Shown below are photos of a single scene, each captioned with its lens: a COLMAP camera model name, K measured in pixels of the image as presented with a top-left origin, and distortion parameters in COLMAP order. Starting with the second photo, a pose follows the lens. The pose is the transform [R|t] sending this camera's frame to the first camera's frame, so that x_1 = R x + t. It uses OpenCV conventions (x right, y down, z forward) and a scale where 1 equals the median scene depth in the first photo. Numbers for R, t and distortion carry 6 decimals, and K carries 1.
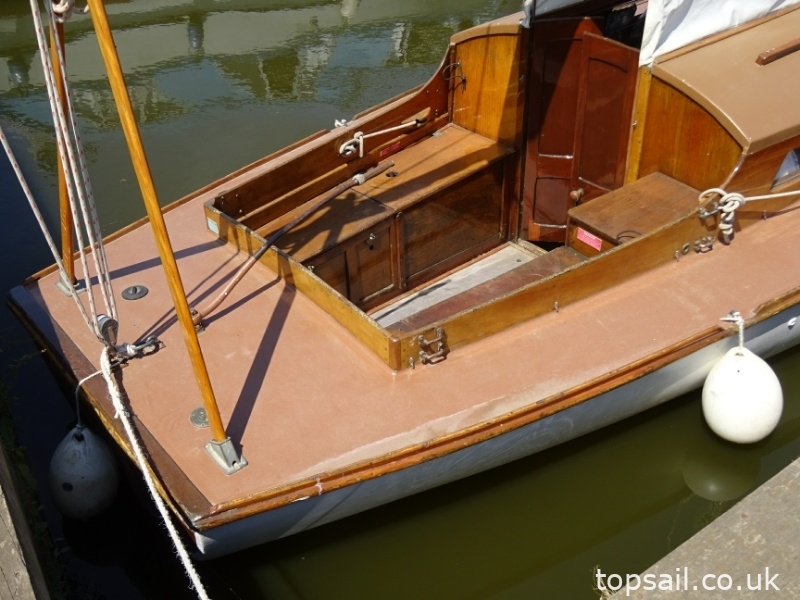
lens RADIAL K [[823.6, 0, 391.2], [0, 823.6, 331.0], [0, 0, 1]] dist [0.003765, 0.018300]
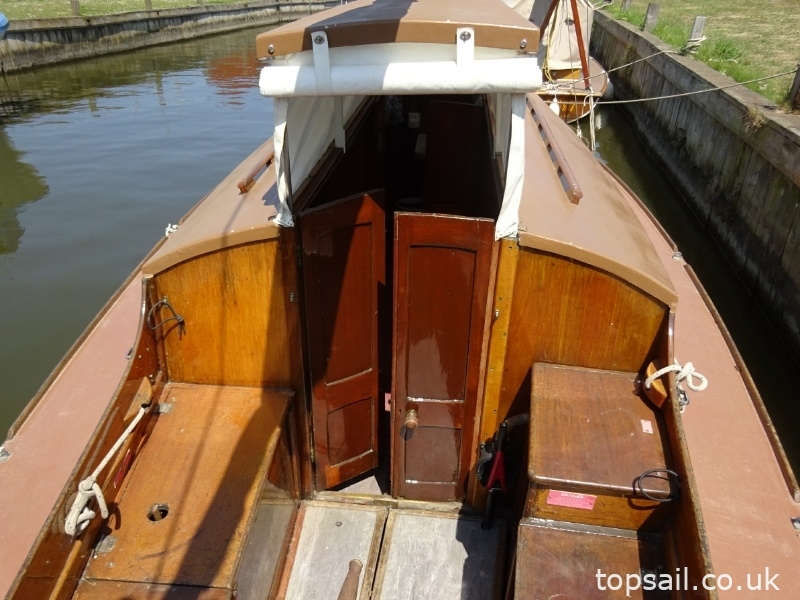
lens RADIAL K [[563.6, 0, 261.5], [0, 563.6, 325.0], [0, 0, 1]] dist [-0.045169, -0.001480]
pose [[0.752705, -0.325643, 0.572181, -0.152524], [0.404250, 0.914579, -0.011280, -0.338274], [-0.519631, 0.239795, 0.820050, 0.747421]]
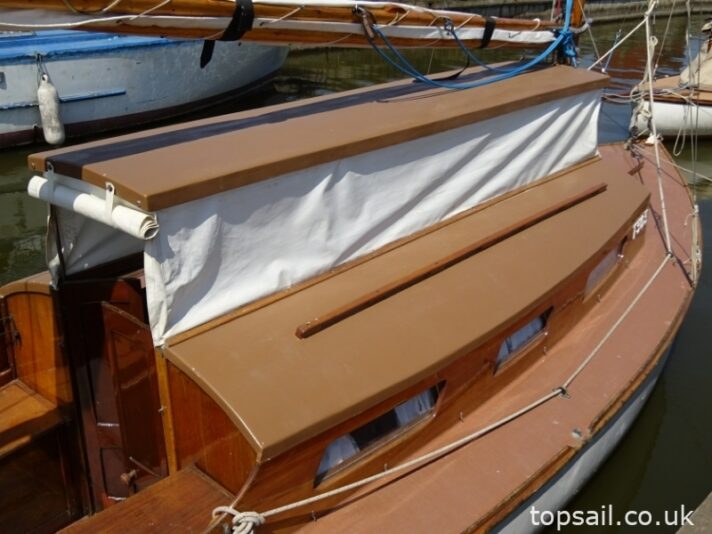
lens RADIAL K [[728.3, 0, 358.5], [0, 728.3, 296.1], [0, 0, 1]] dist [0.003029, 0.089852]
pose [[0.988300, -0.029341, 0.149677, 0.406838], [0.057082, 0.981160, -0.184571, -0.227607], [-0.141441, 0.190955, 0.971355, 0.241923]]
